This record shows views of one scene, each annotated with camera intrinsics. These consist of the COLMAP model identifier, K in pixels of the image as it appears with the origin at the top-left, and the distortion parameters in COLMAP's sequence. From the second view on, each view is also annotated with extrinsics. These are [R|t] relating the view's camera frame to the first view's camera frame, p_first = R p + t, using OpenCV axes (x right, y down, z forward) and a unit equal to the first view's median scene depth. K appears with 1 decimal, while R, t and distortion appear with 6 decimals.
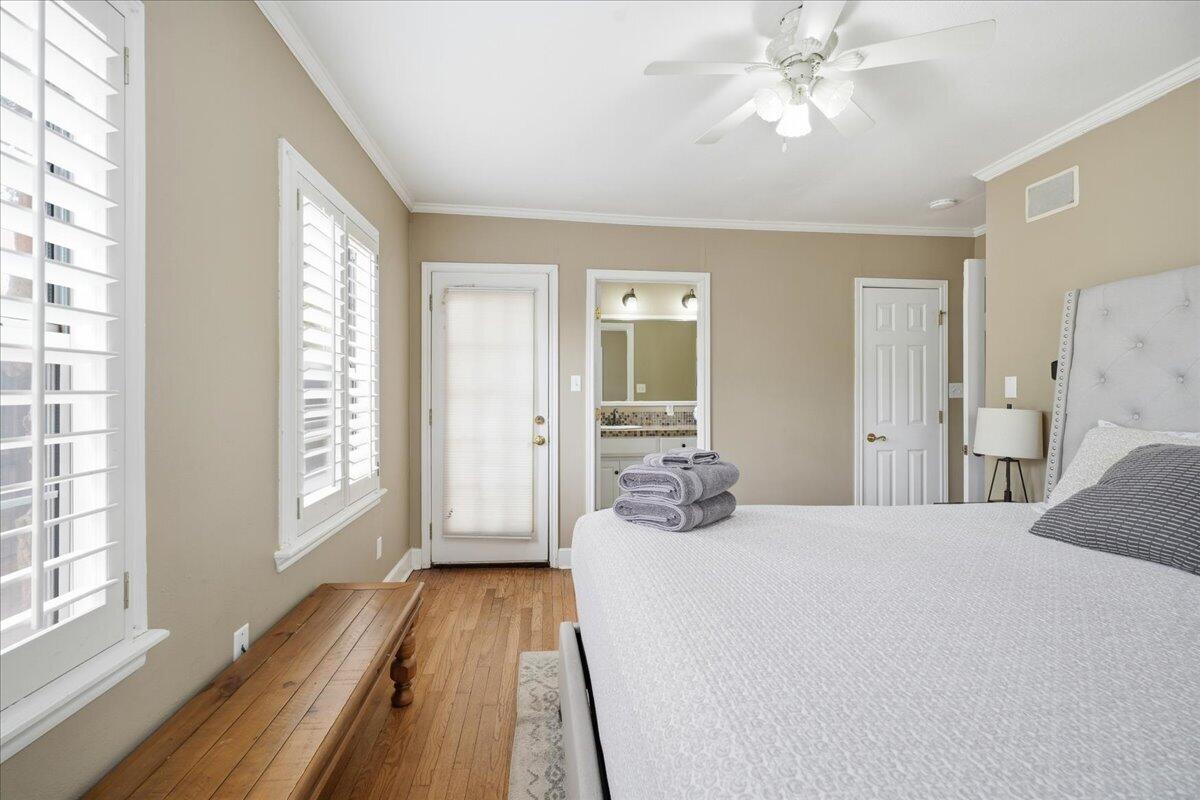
lens RADIAL K [[548.5, 0, 598.2], [0, 548.5, 386.6], [0, 0, 1]] dist [-0.002077, -0.000145]
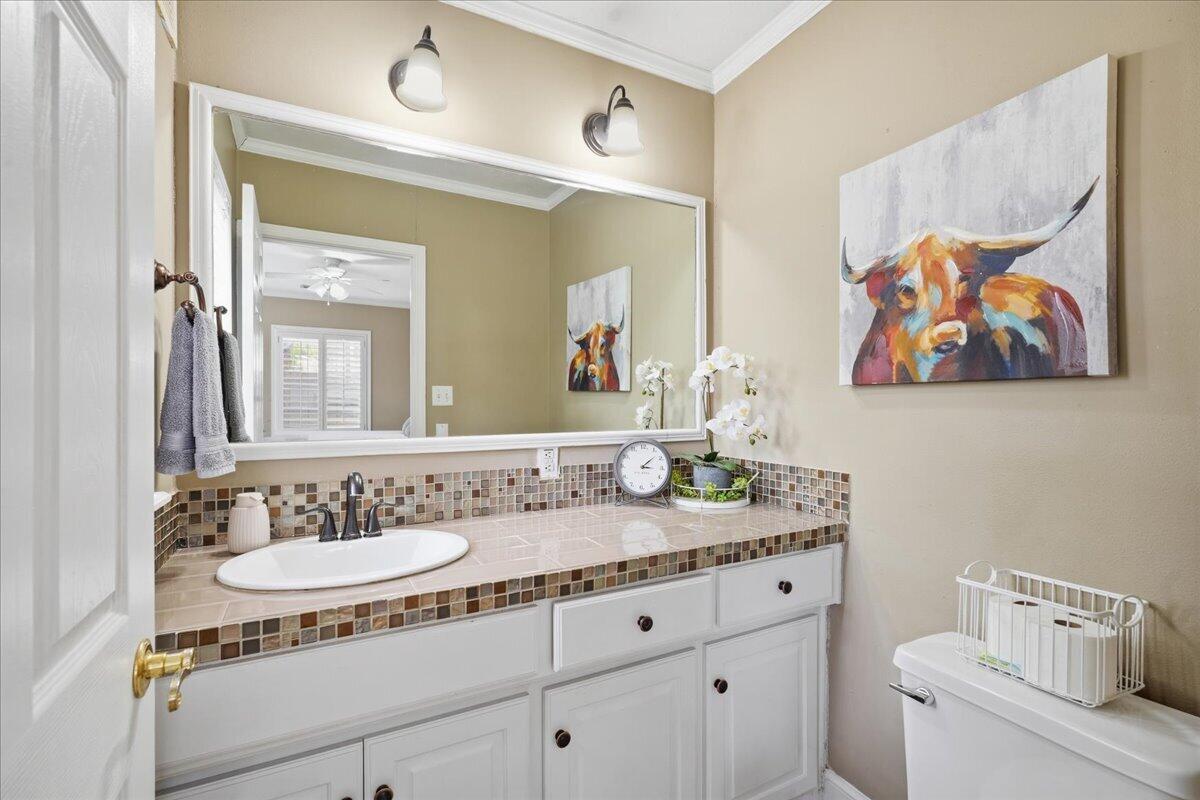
lens RADIAL K [[548.5, 0, 598.2], [0, 548.5, 386.6], [0, 0, 1]] dist [-0.002077, -0.000145]
pose [[0.927868, 0.008276, 0.372818, 0.043743], [-0.000856, 0.999798, -0.020063, 0.006455], [-0.372909, 0.018297, 0.927688, 0.783499]]
